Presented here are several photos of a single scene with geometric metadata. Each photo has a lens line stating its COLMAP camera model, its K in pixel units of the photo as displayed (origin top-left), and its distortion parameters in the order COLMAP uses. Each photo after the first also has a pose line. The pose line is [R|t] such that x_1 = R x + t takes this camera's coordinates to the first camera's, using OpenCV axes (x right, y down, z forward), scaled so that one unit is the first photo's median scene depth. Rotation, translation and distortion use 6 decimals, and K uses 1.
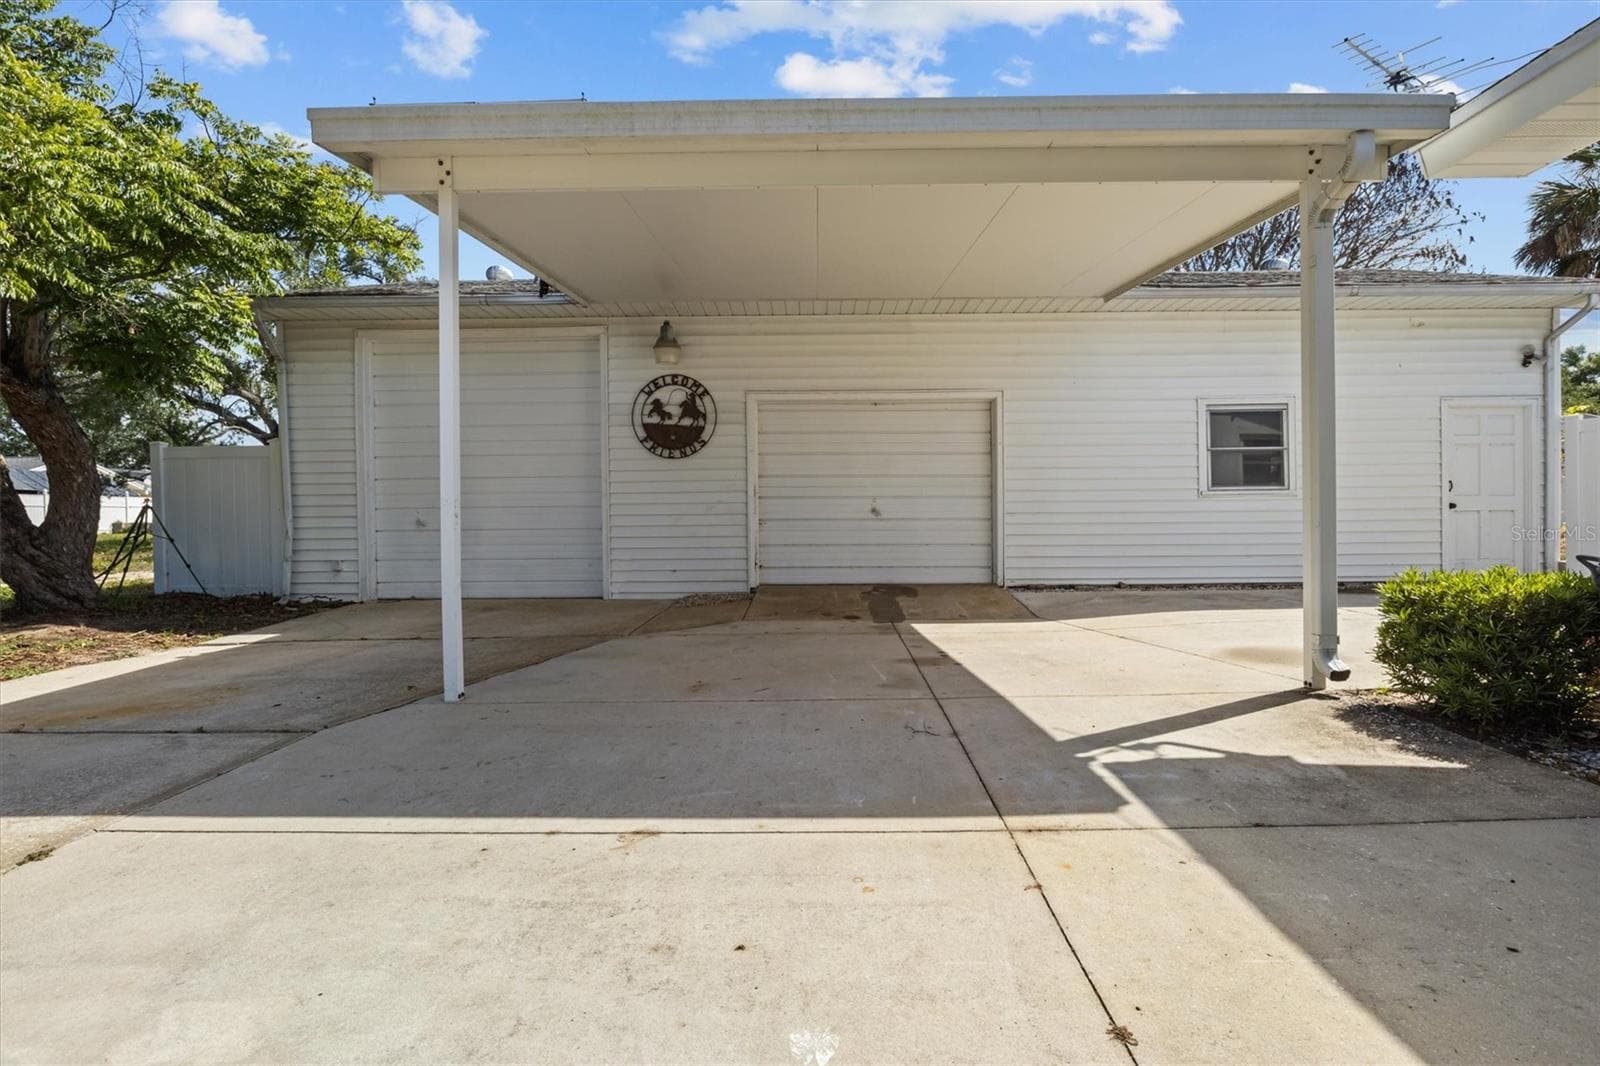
lens RADIAL K [[786.1, 0, 802.3], [0, 786.1, 536.5], [0, 0, 1]] dist [-0.019624, -0.000638]
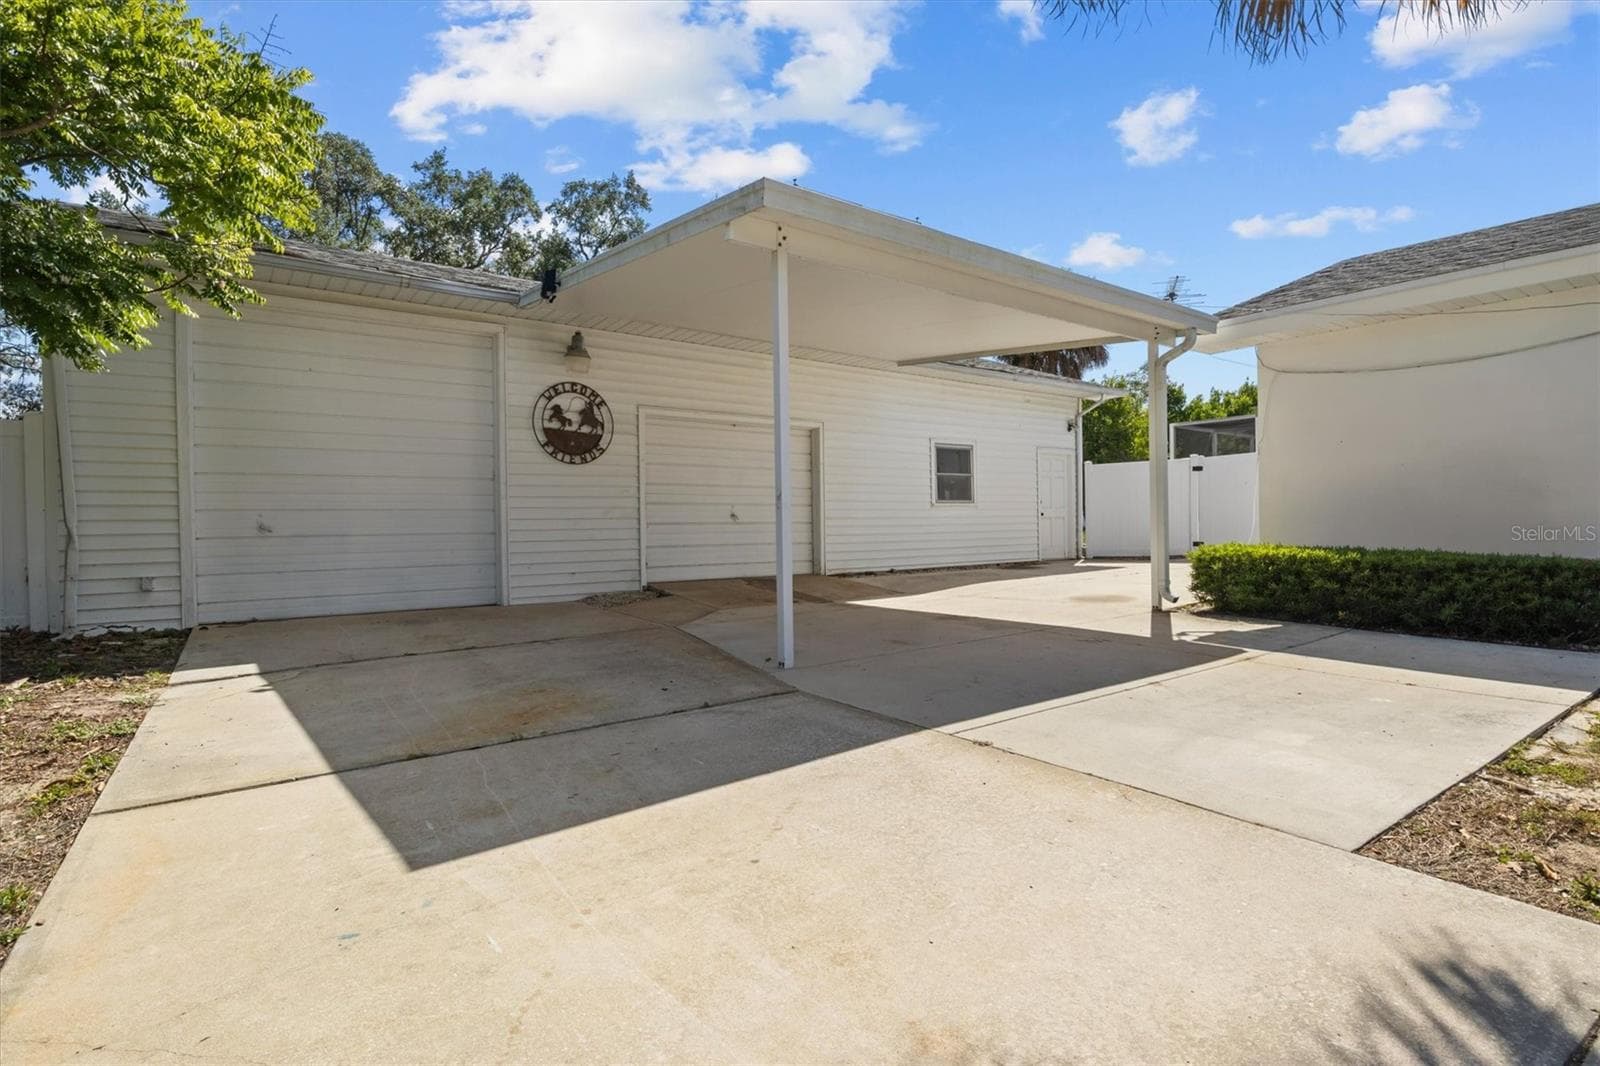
lens RADIAL K [[786.1, 0, 802.3], [0, 786.1, 536.5], [0, 0, 1]] dist [-0.019624, -0.000638]
pose [[0.791777, -0.011351, 0.610705, -0.555835], [0.016916, 0.999851, -0.003348, 0.004070], [-0.610576, 0.012981, 0.791851, 0.004992]]
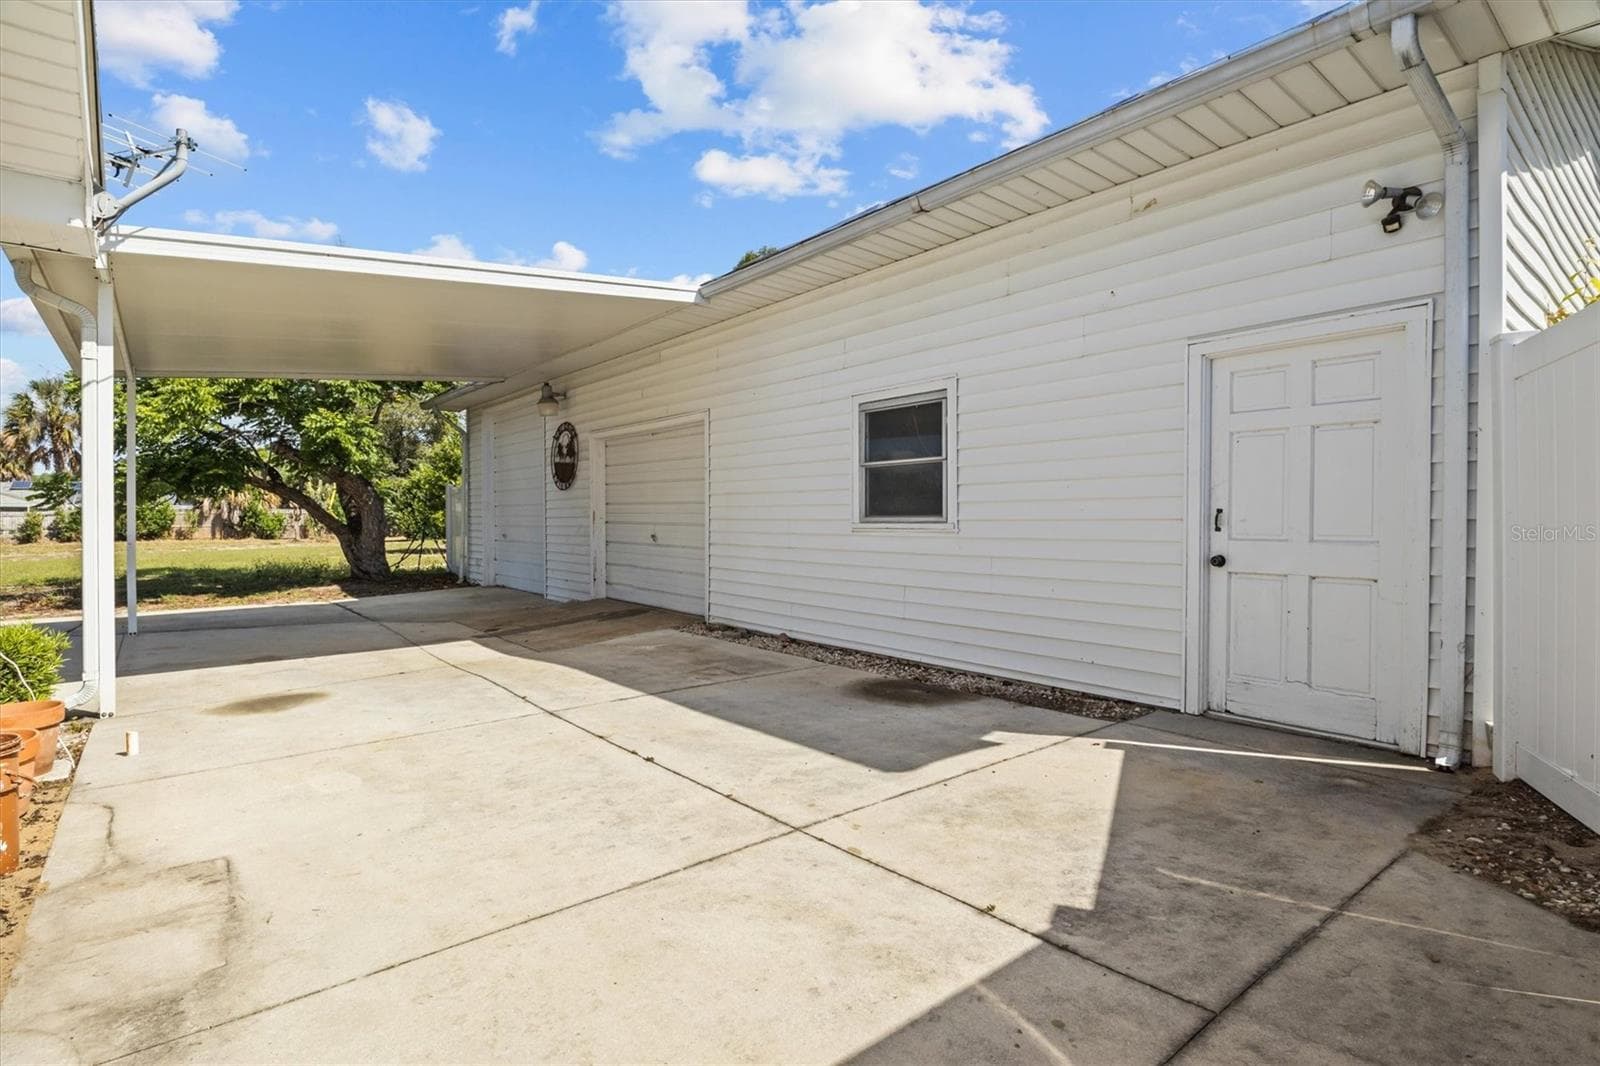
lens RADIAL K [[790.1, 0, 800.0], [0, 790.1, 533.0], [0, 0, 1]] dist [-0.012164, 0.000179]
pose [[0.642944, 0.025687, -0.765482, 1.034044], [-0.037837, 0.999282, 0.001753, -0.047530], [0.764978, 0.027836, 0.643455, 0.485403]]
